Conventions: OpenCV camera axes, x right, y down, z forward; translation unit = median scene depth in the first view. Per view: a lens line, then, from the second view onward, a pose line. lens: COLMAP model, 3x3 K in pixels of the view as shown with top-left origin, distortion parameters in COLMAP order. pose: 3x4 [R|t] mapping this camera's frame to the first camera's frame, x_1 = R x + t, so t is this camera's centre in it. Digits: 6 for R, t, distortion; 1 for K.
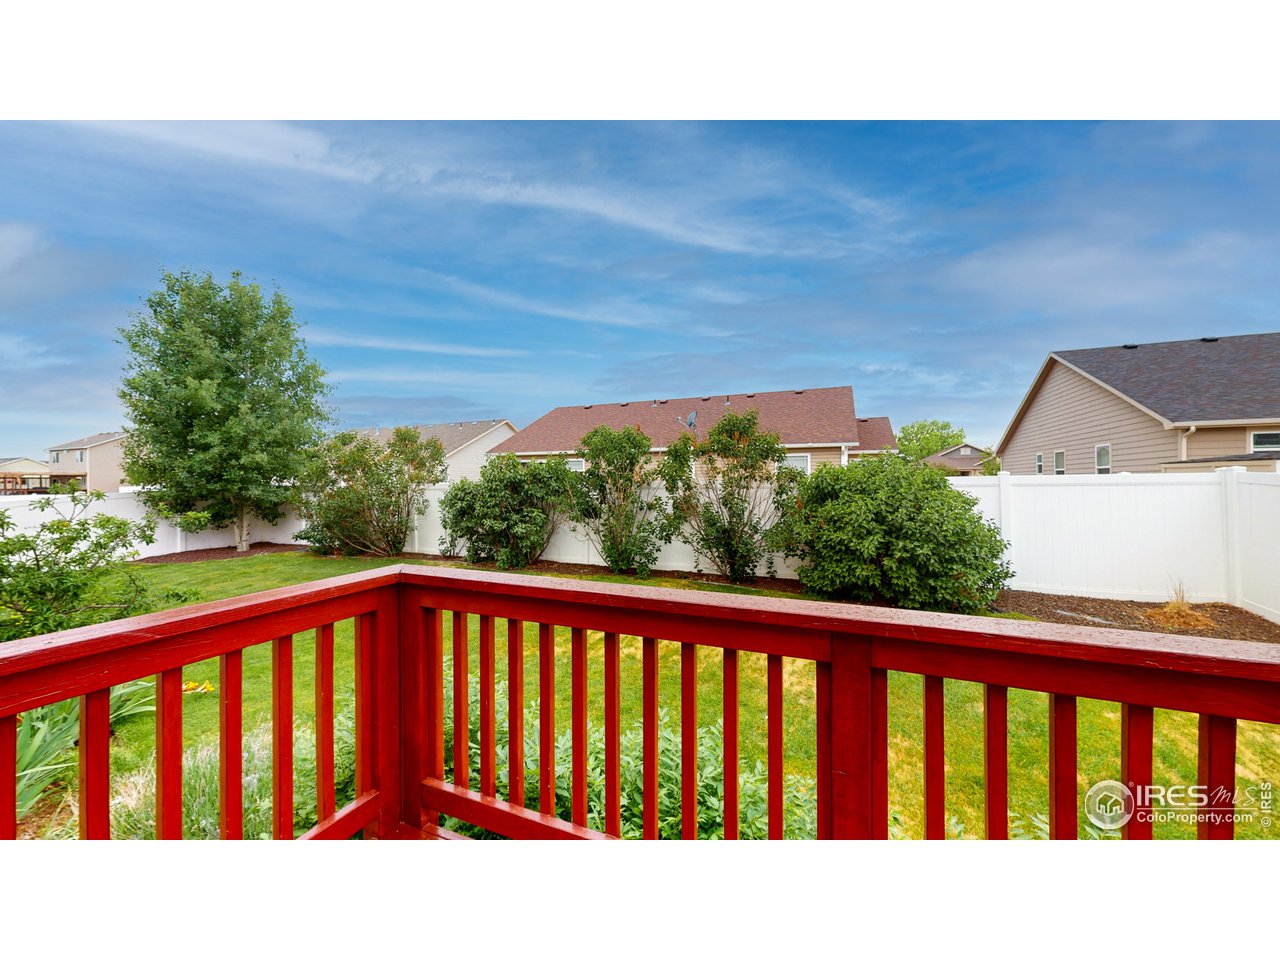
lens RADIAL K [[467.7, 0, 639.2], [0, 467.7, 482.5], [0, 0, 1]] dist [0.001575, 0.000113]
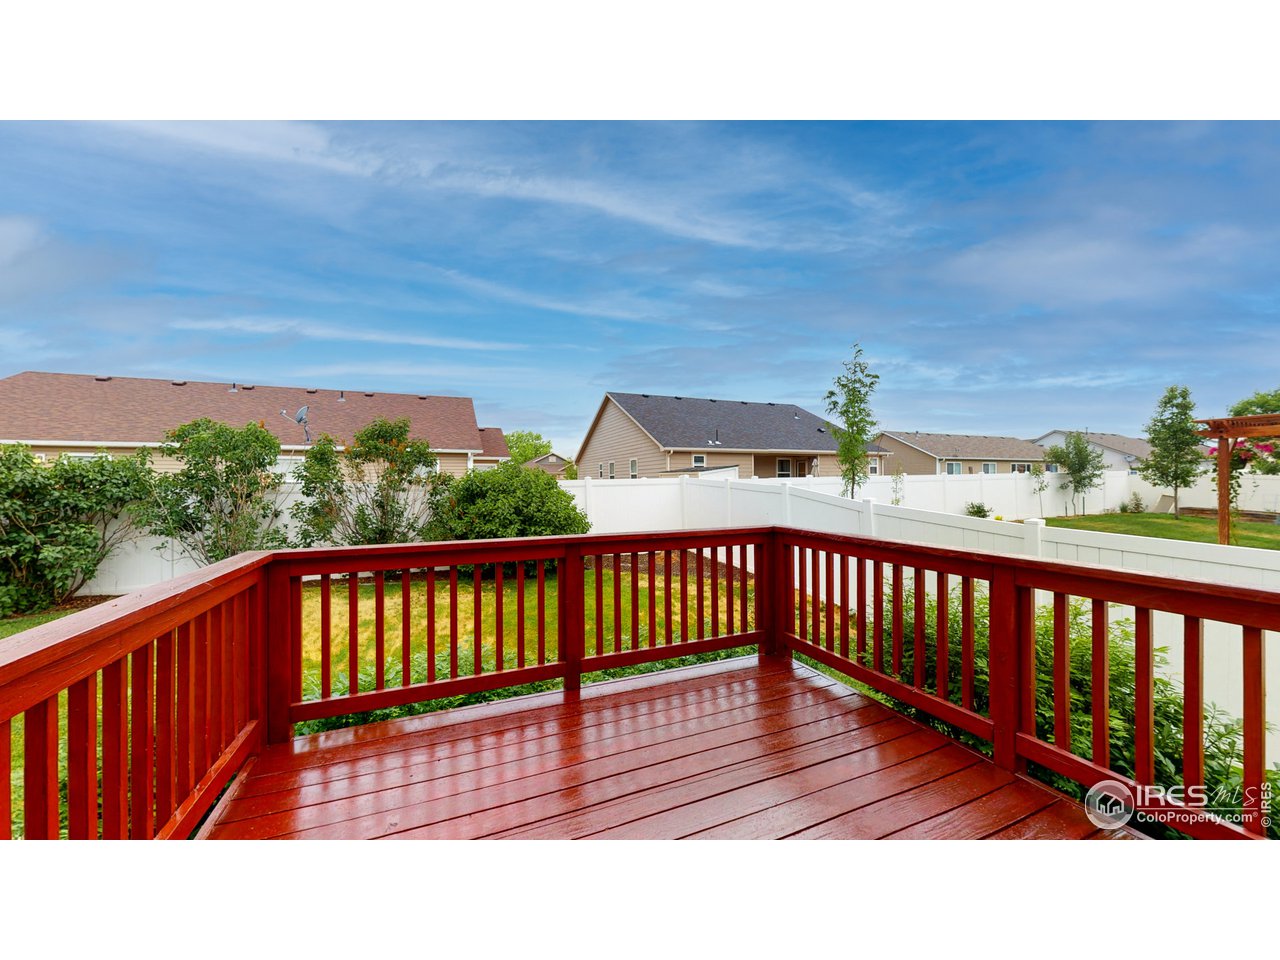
lens RADIAL K [[467.7, 0, 639.2], [0, 467.7, 482.5], [0, 0, 1]] dist [0.001575, 0.000113]
pose [[0.700469, -0.002365, 0.713679, -0.132988], [0.007222, 0.999967, -0.003775, 0.001259], [-0.713646, 0.007799, 0.700463, -0.123627]]
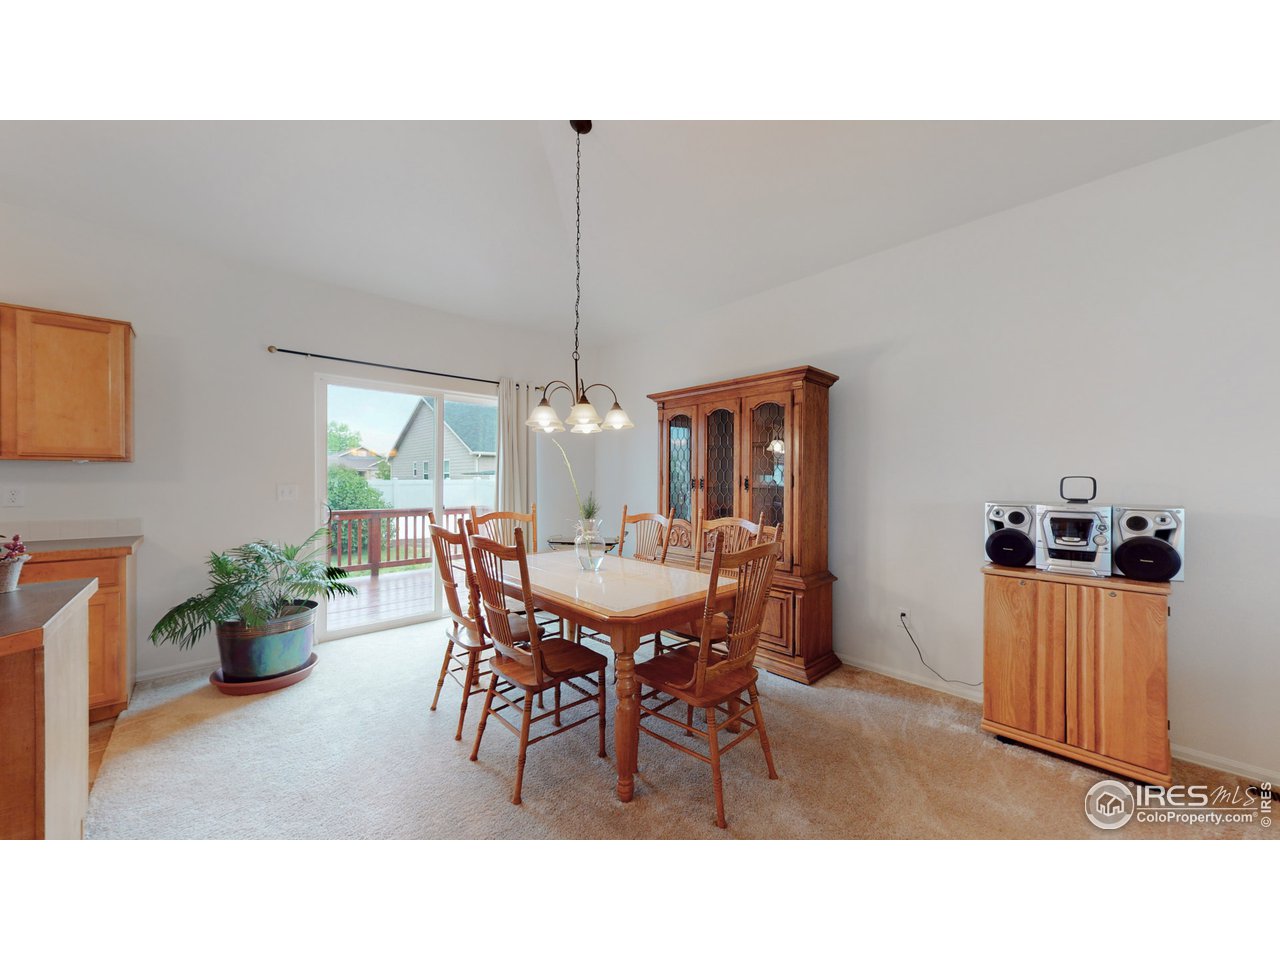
lens RADIAL K [[467.7, 0, 639.2], [0, 467.7, 482.5], [0, 0, 1]] dist [0.001575, 0.000113]
pose [[0.411126, 0.001164, 0.911578, -0.469228], [-0.003967, 0.999992, 0.000512, -0.007188], [-0.911570, -0.003827, 0.411128, -0.591663]]
